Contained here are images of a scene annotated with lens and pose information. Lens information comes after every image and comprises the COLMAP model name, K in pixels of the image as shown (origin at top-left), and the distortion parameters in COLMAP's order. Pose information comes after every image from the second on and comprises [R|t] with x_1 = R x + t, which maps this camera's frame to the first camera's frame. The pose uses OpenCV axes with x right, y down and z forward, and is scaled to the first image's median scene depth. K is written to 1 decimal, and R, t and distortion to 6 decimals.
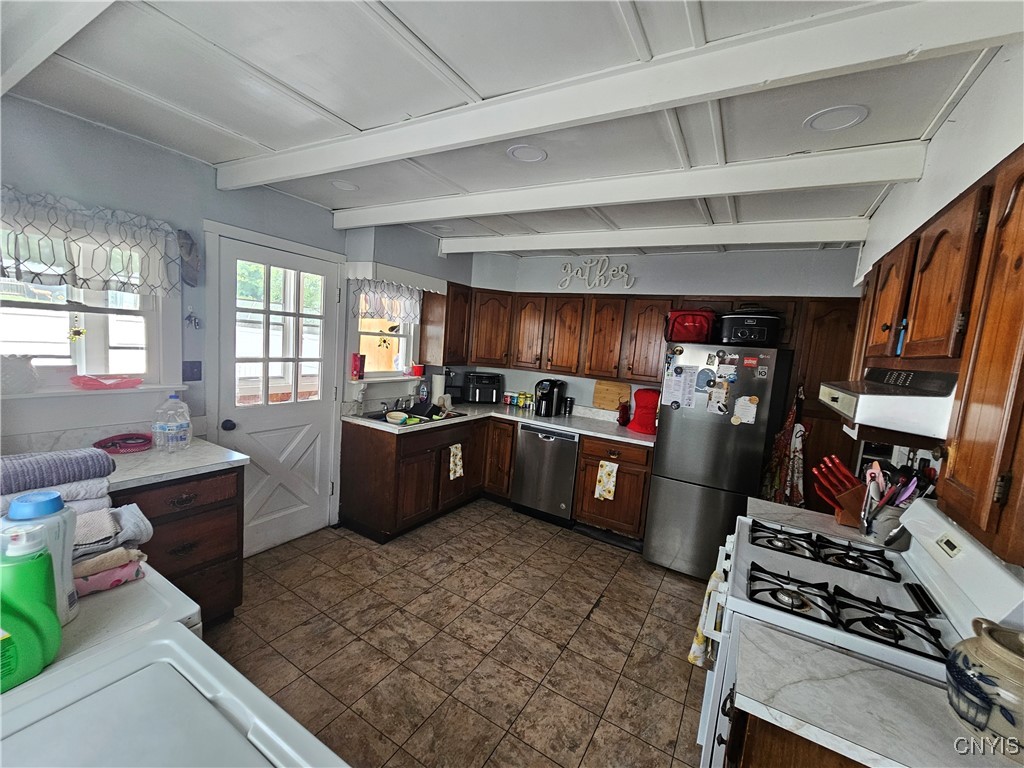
lens RADIAL K [[420.2, 0, 510.0], [0, 420.2, 385.4], [0, 0, 1]] dist [-0.004833, 0.002528]
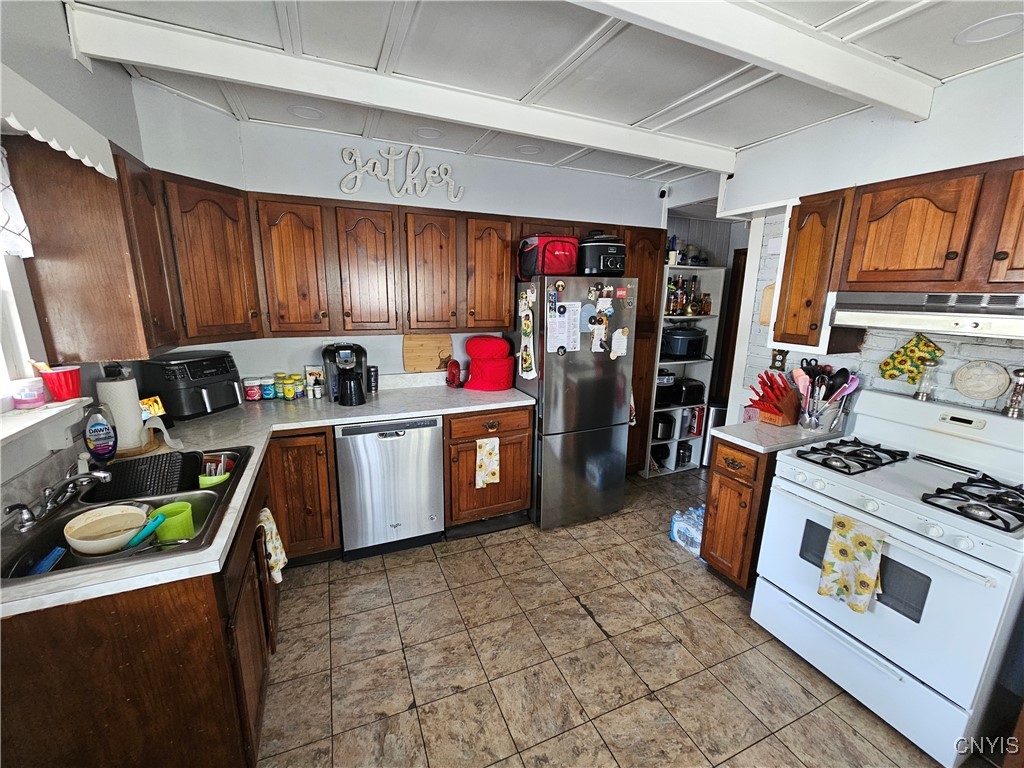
lens RADIAL K [[420.2, 0, 512.2], [0, 420.2, 384.6], [0, 0, 1]] dist [-0.004833, 0.002528]
pose [[0.585227, -0.248050, 0.771998, -0.313470], [0.120079, 0.968076, 0.220023, -0.078996], [-0.801929, -0.036063, 0.596330, 0.514024]]
